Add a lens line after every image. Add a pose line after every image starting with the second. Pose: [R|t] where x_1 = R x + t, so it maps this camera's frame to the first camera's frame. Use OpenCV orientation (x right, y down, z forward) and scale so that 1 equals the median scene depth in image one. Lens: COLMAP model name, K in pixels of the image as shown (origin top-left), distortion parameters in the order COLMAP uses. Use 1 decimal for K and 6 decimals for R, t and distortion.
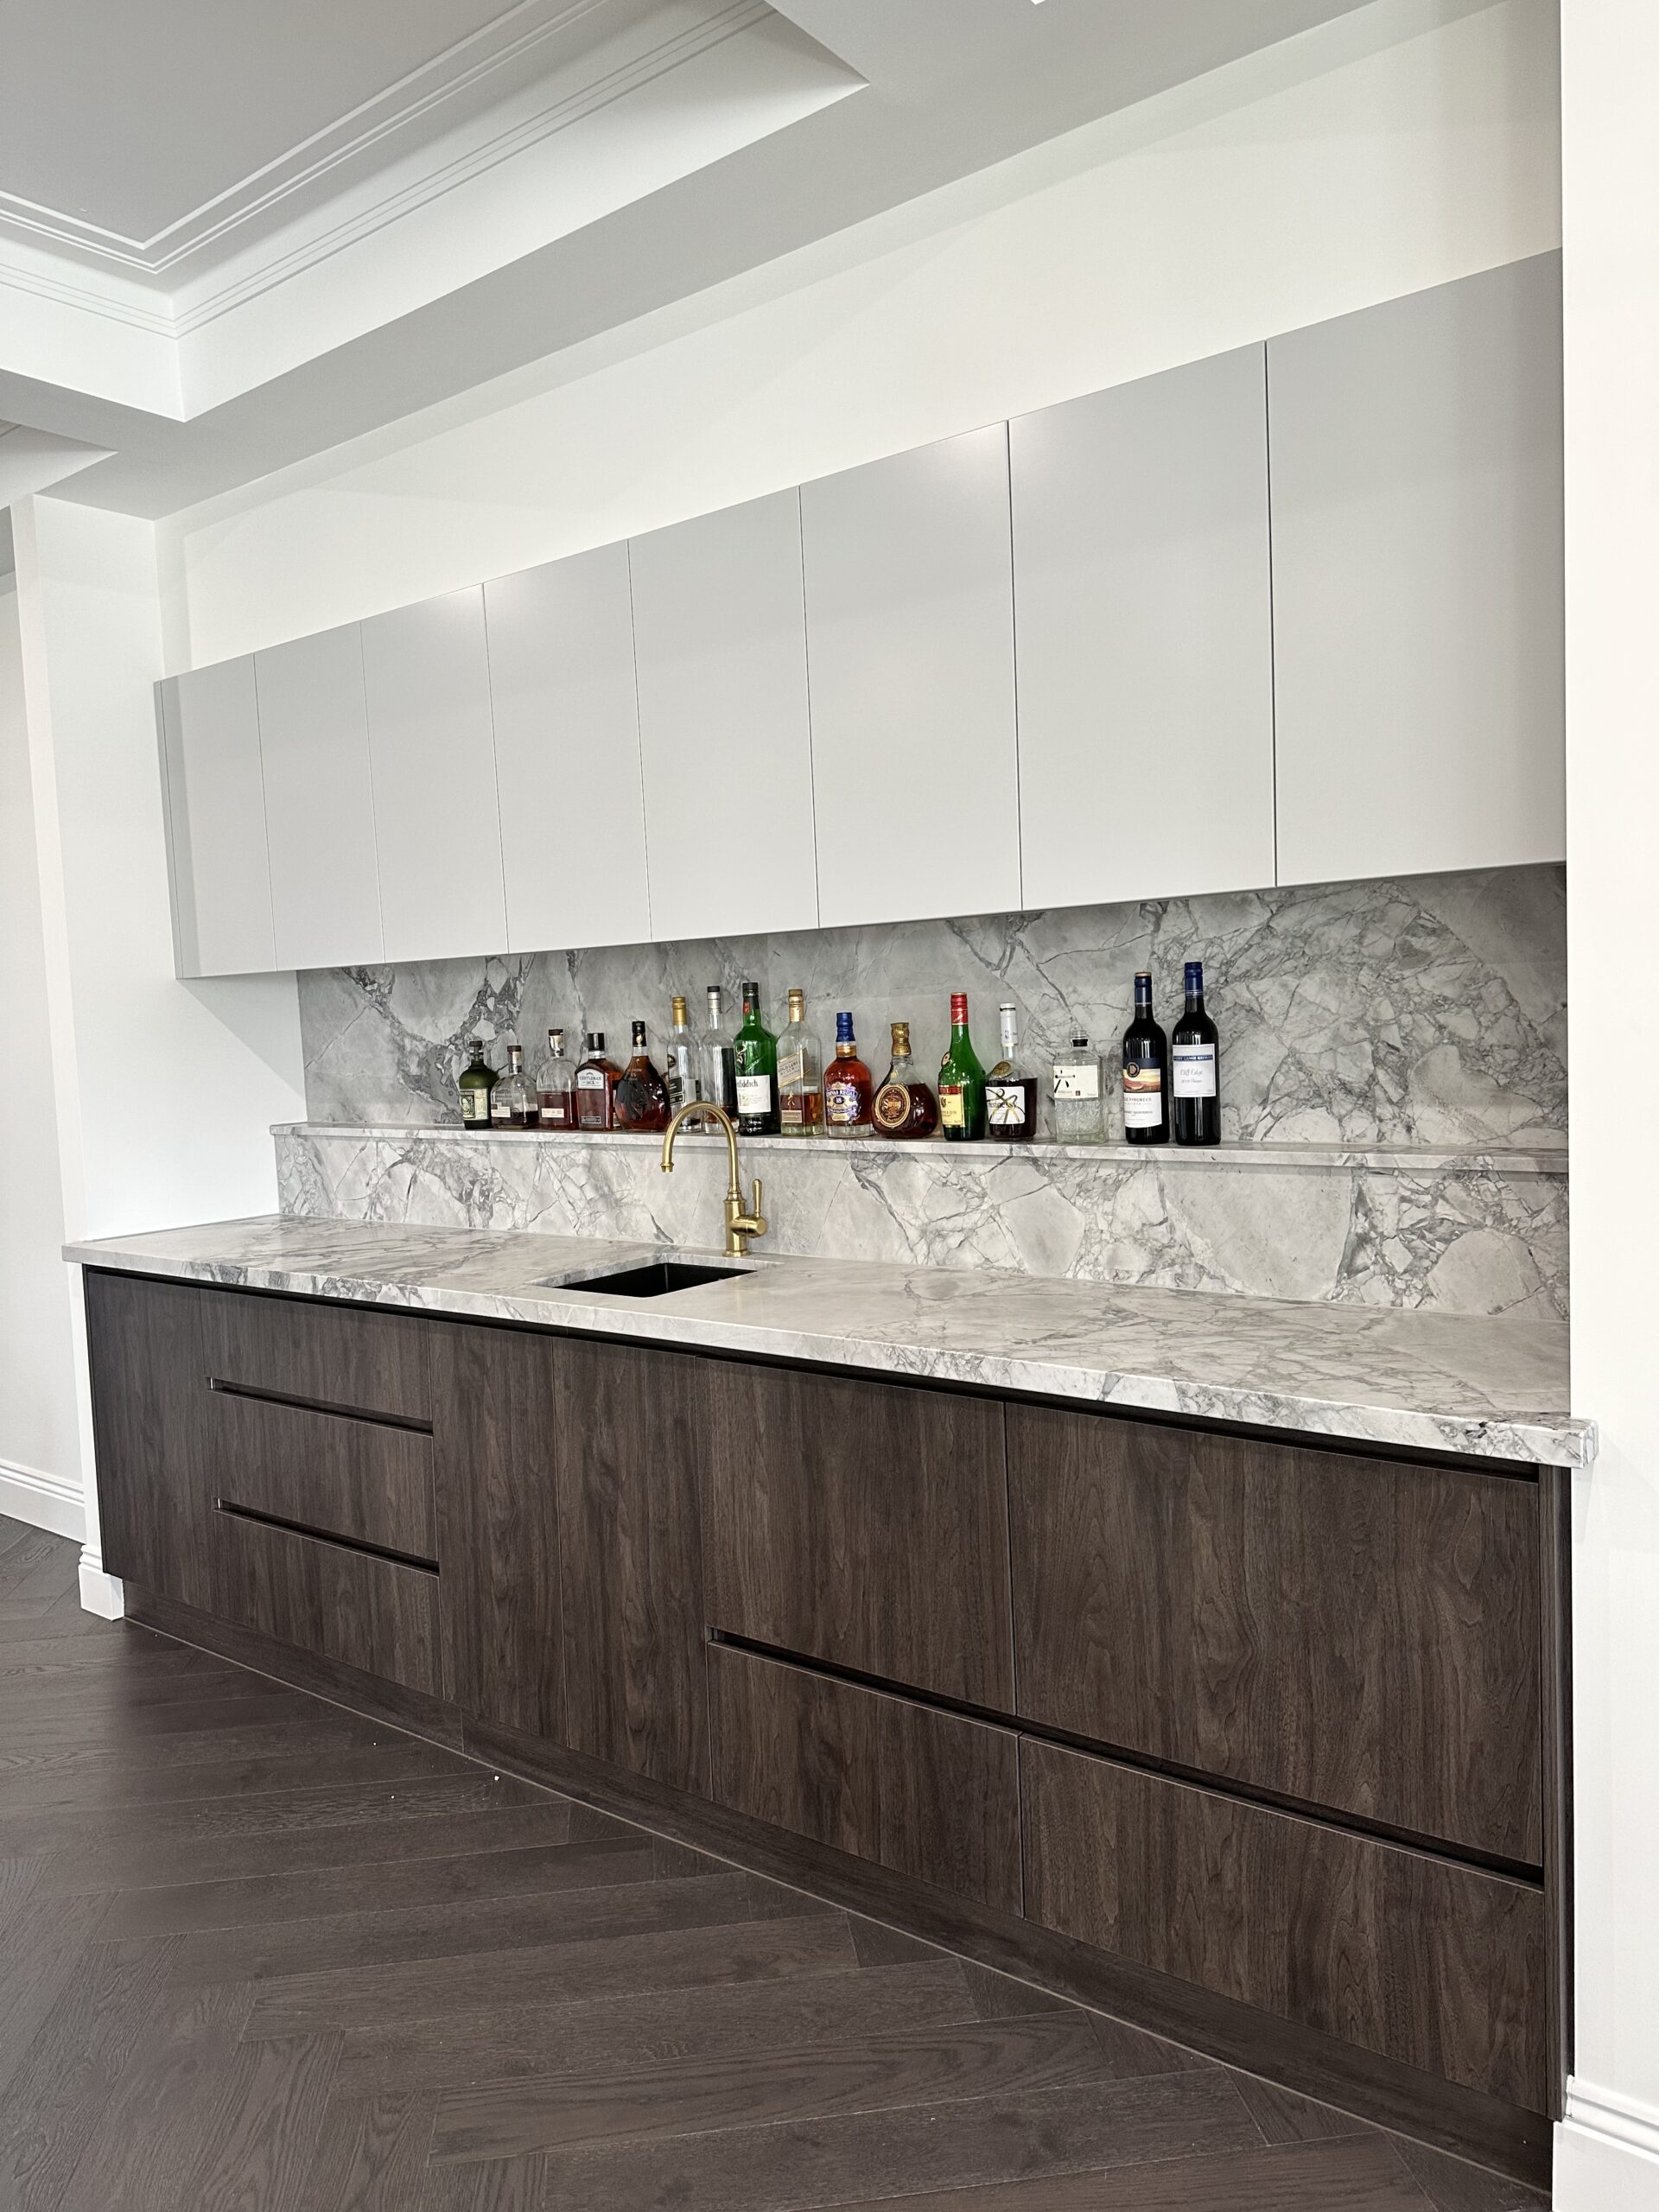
lens RADIAL K [[1516.1, 0, 823.6], [0, 1516.1, 1093.4], [0, 0, 1]] dist [0.188476, -0.392252]
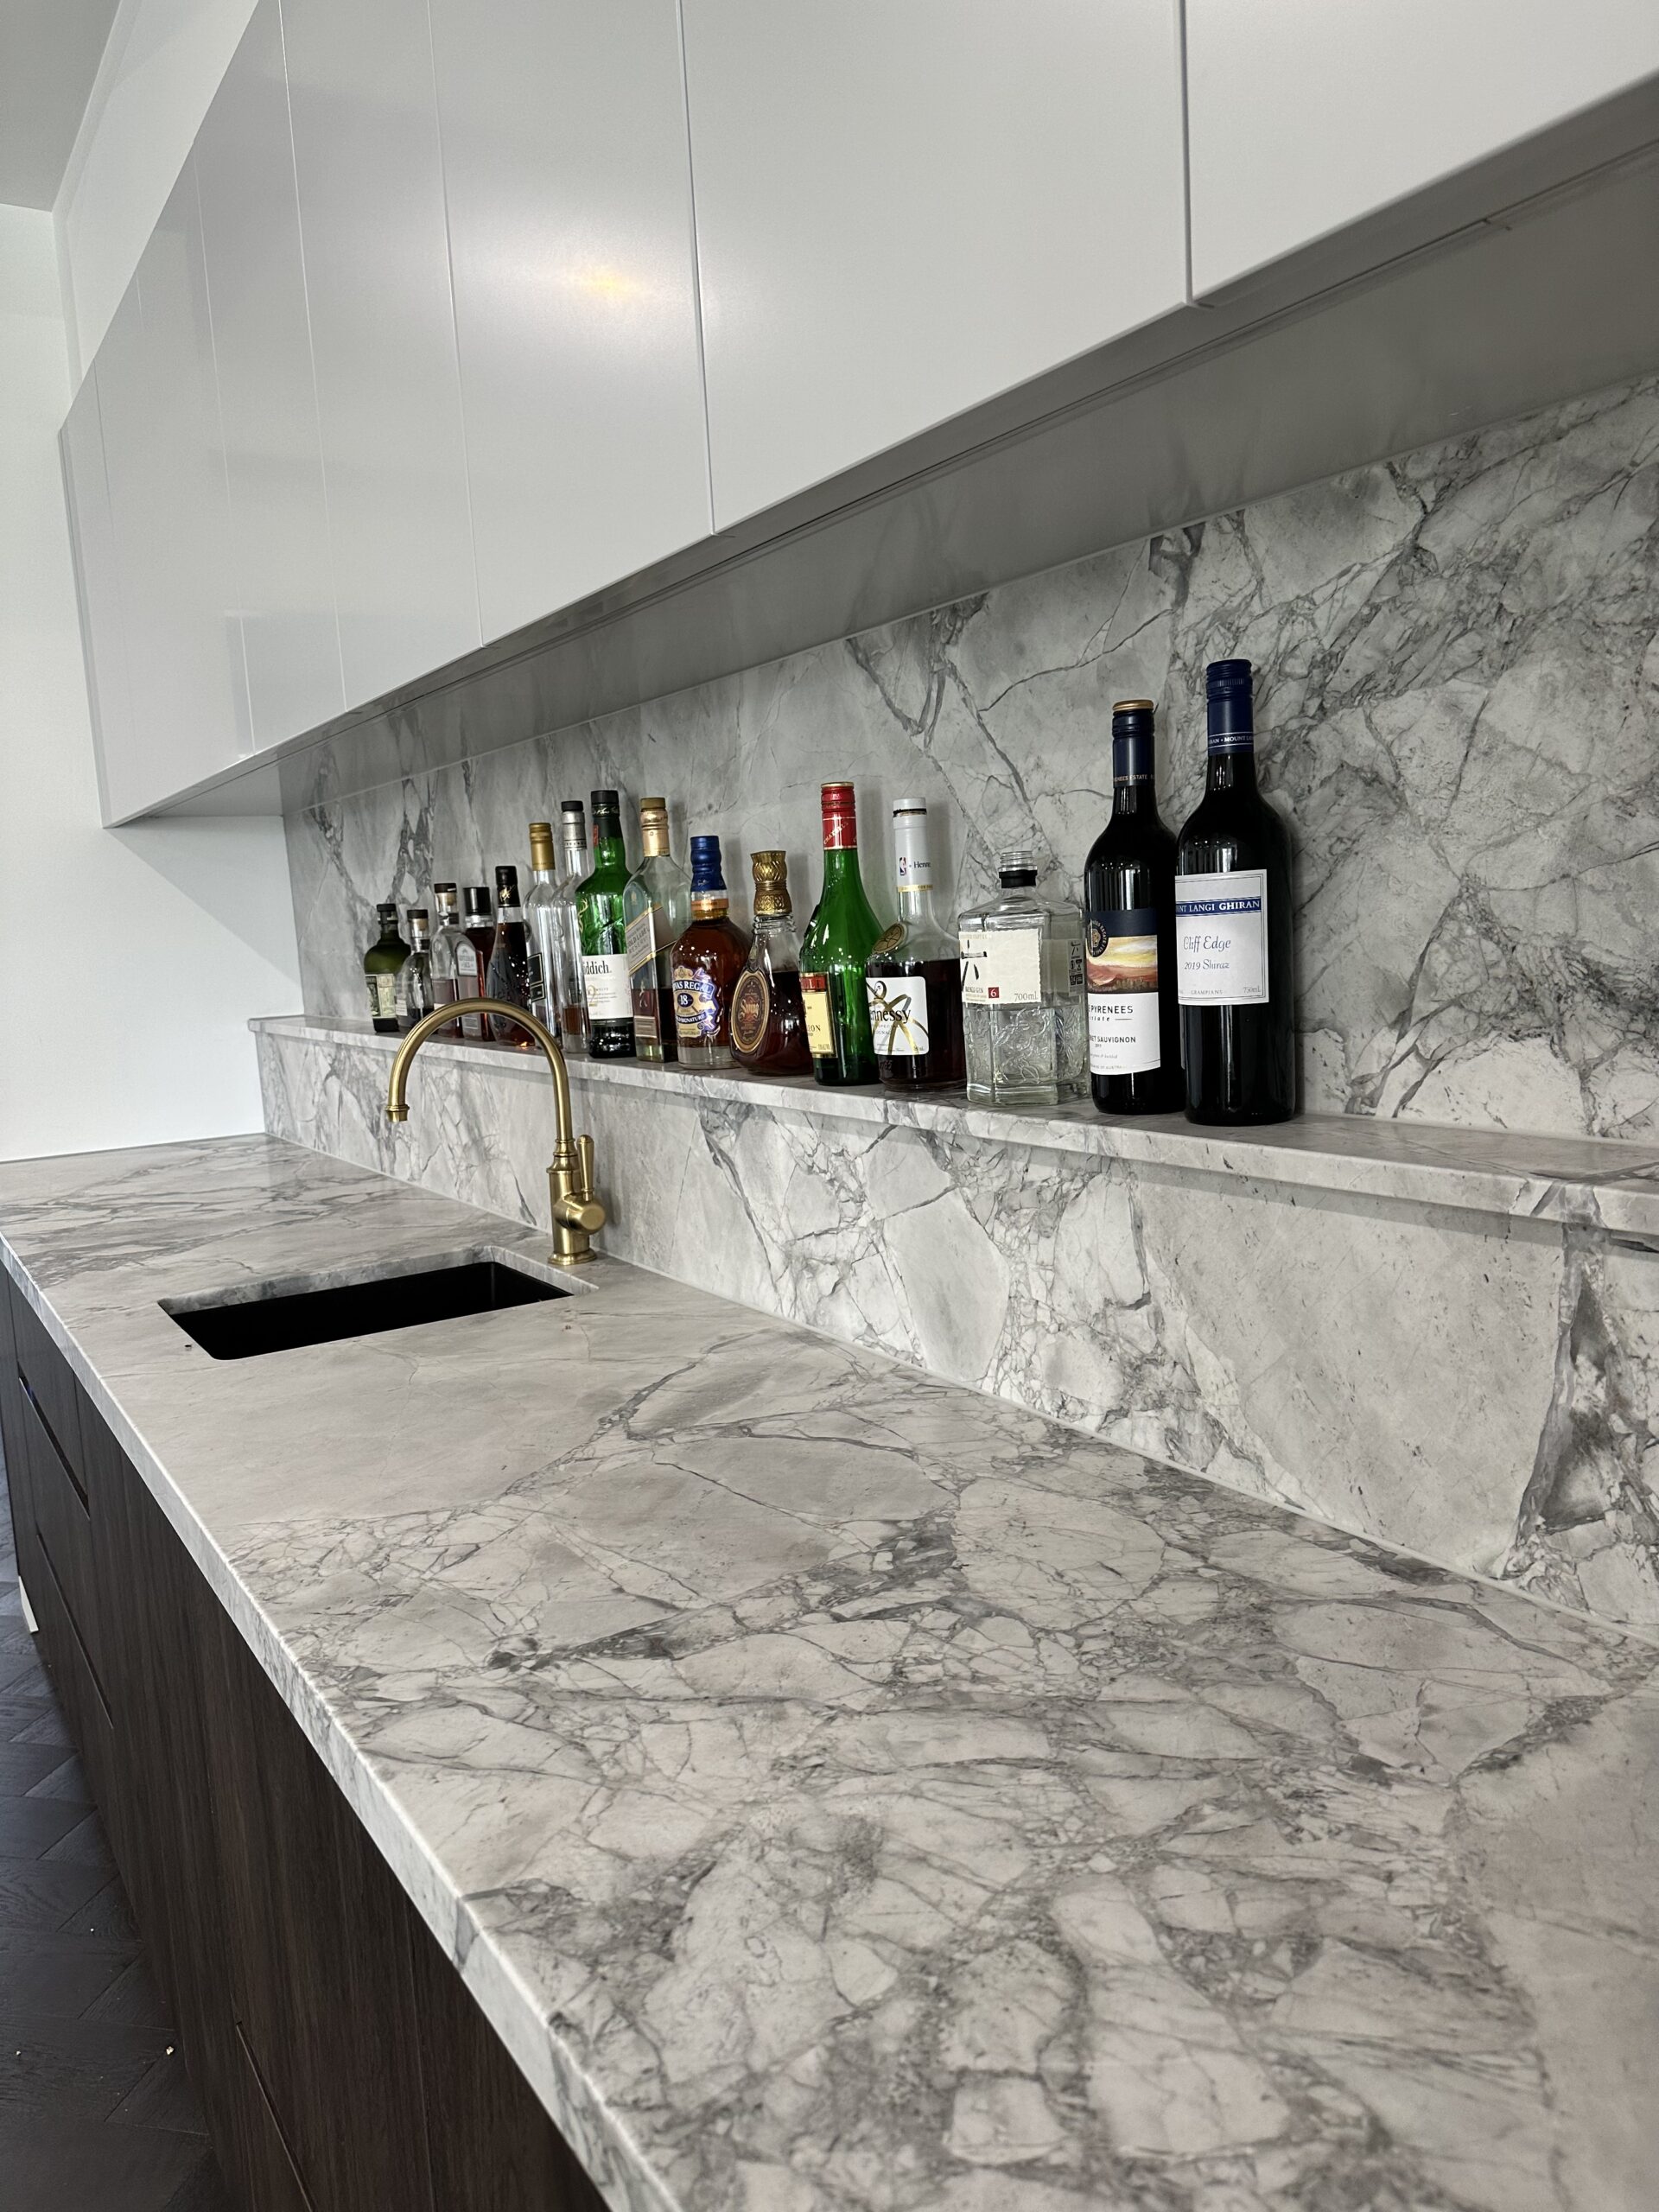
lens RADIAL K [[1526.8, 0, 829.7], [0, 1526.8, 1097.3], [0, 0, 1]] dist [0.165997, -0.359083]
pose [[0.944213, 0.031070, -0.327865, 0.262667], [-0.005294, 0.996843, 0.079221, -0.004680], [0.329292, -0.073066, 0.941397, 0.546989]]
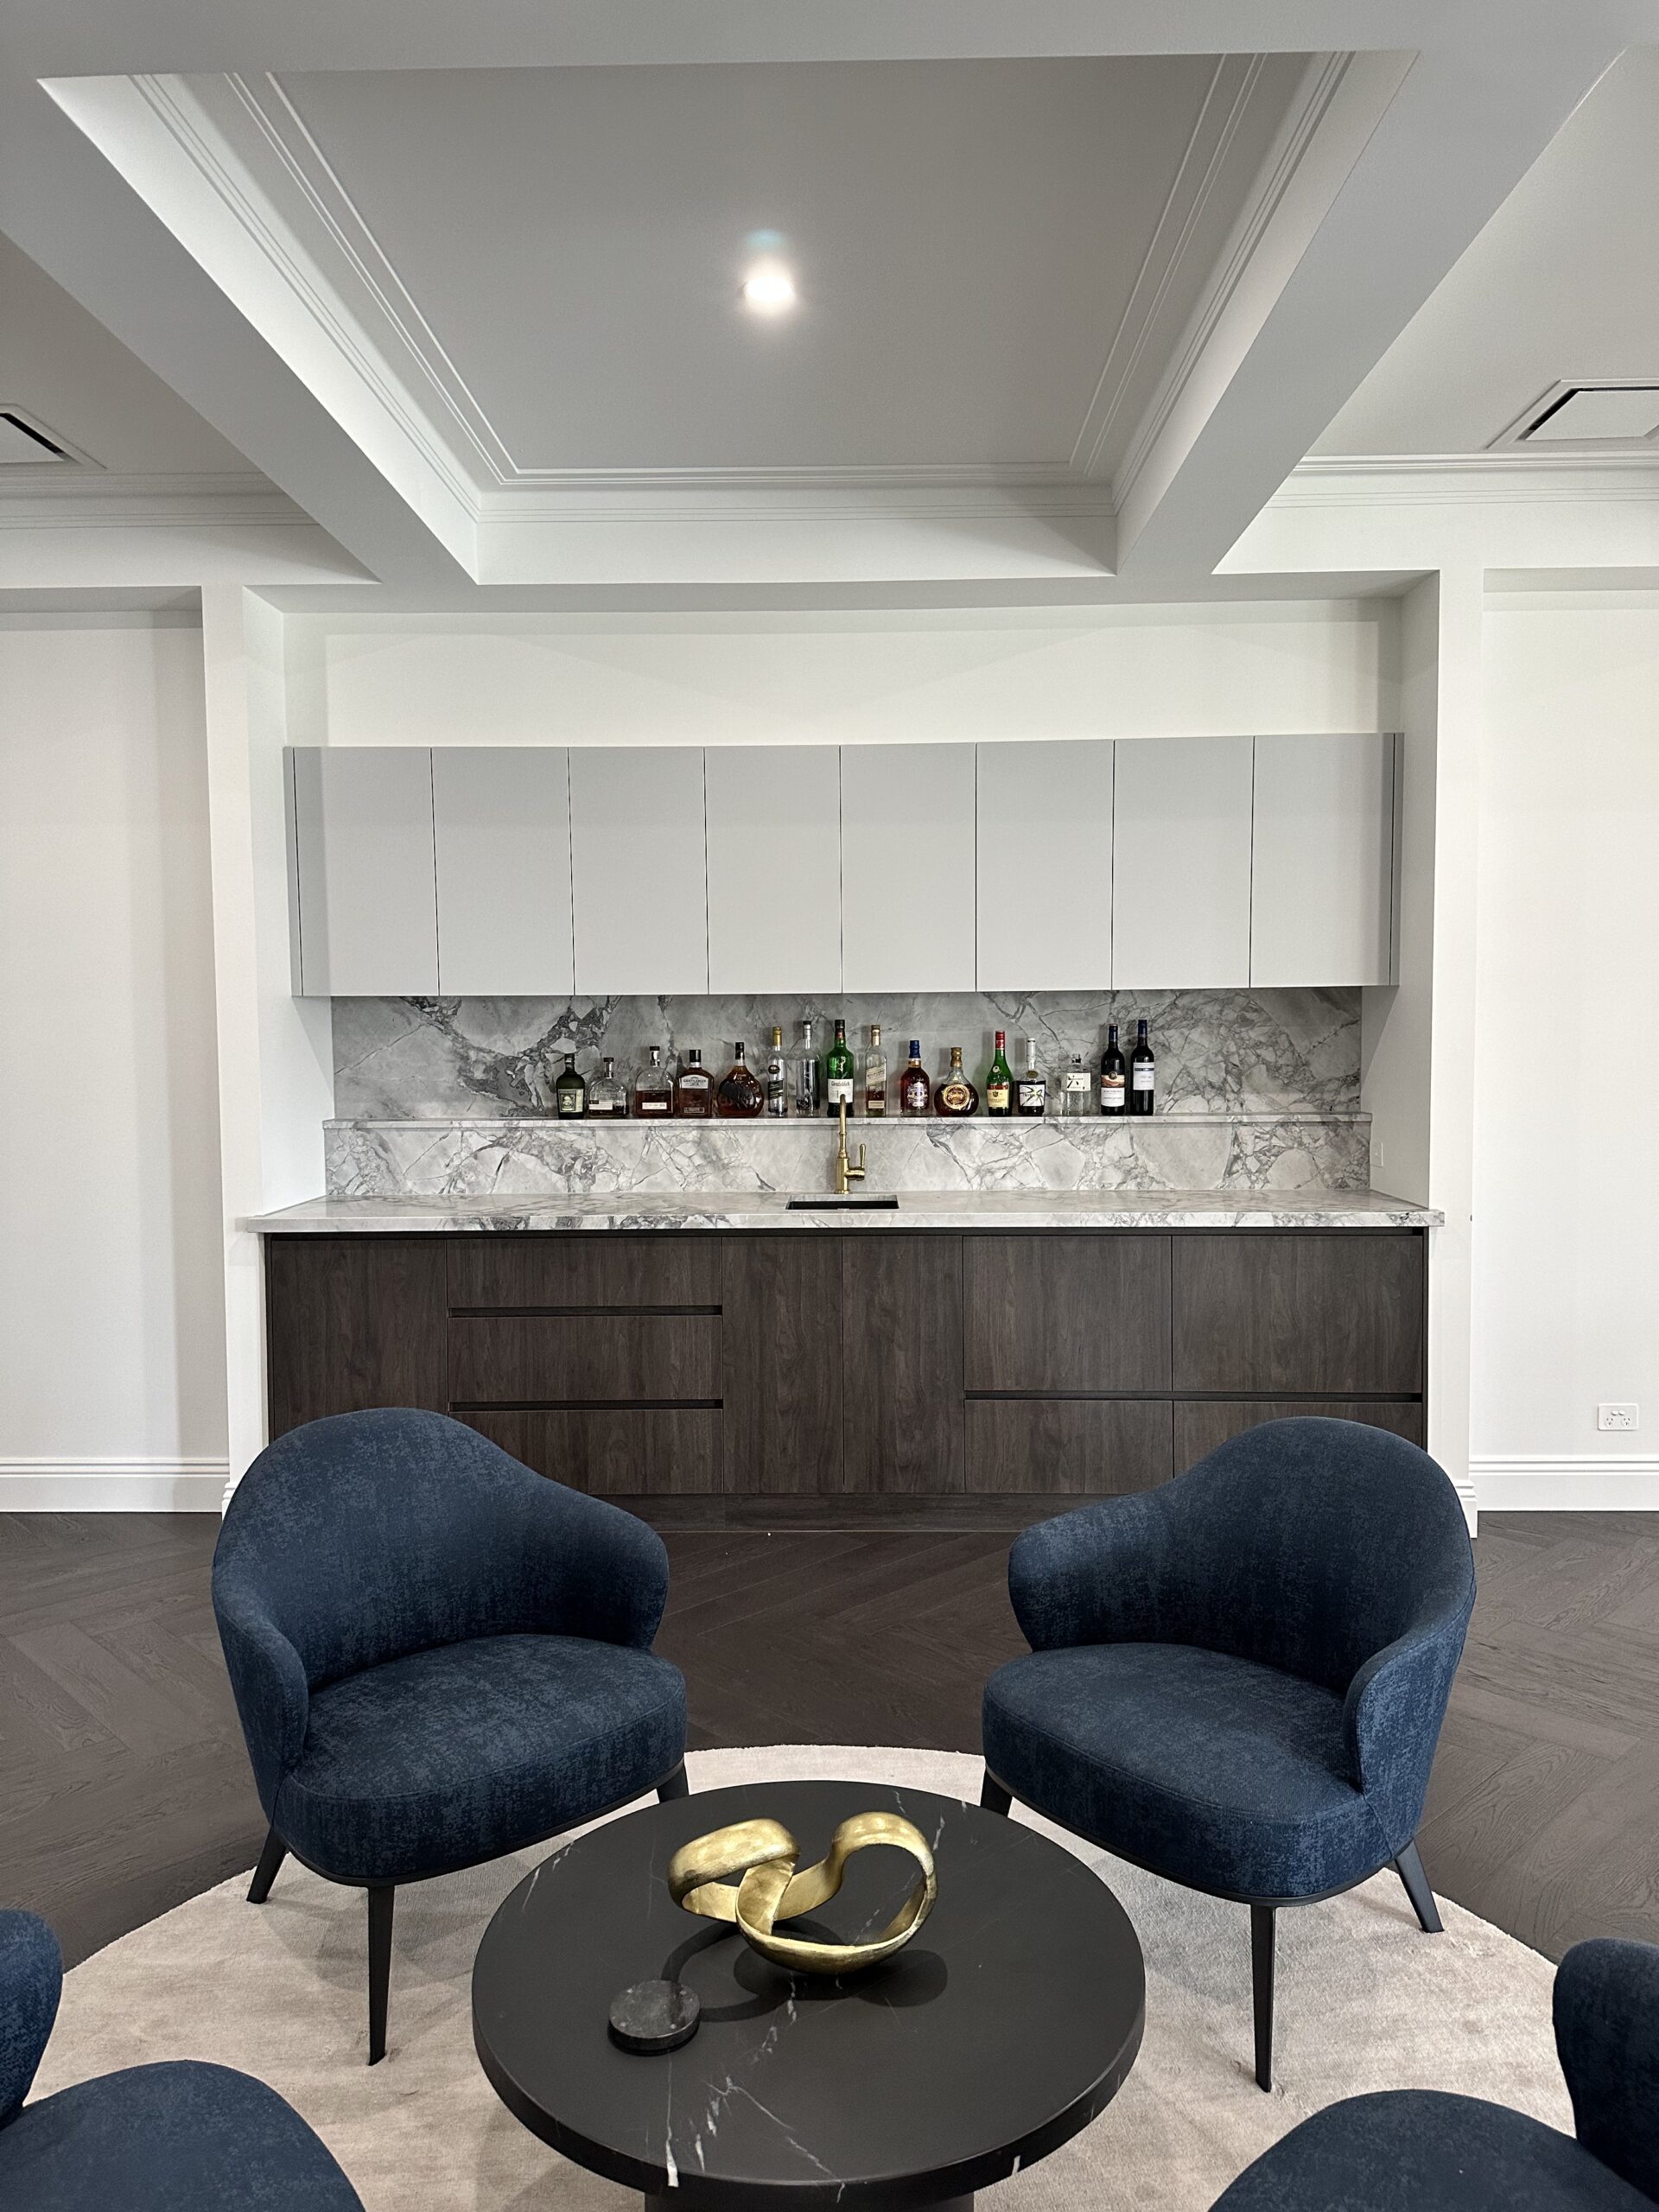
lens RADIAL K [[1516.1, 0, 823.6], [0, 1516.1, 1093.4], [0, 0, 1]] dist [0.188476, -0.392252]
pose [[0.800694, 0.007111, 0.599031, -1.153633], [0.007685, 0.999725, -0.022140, 0.043377], [-0.599024, 0.022331, 0.800420, -0.273754]]
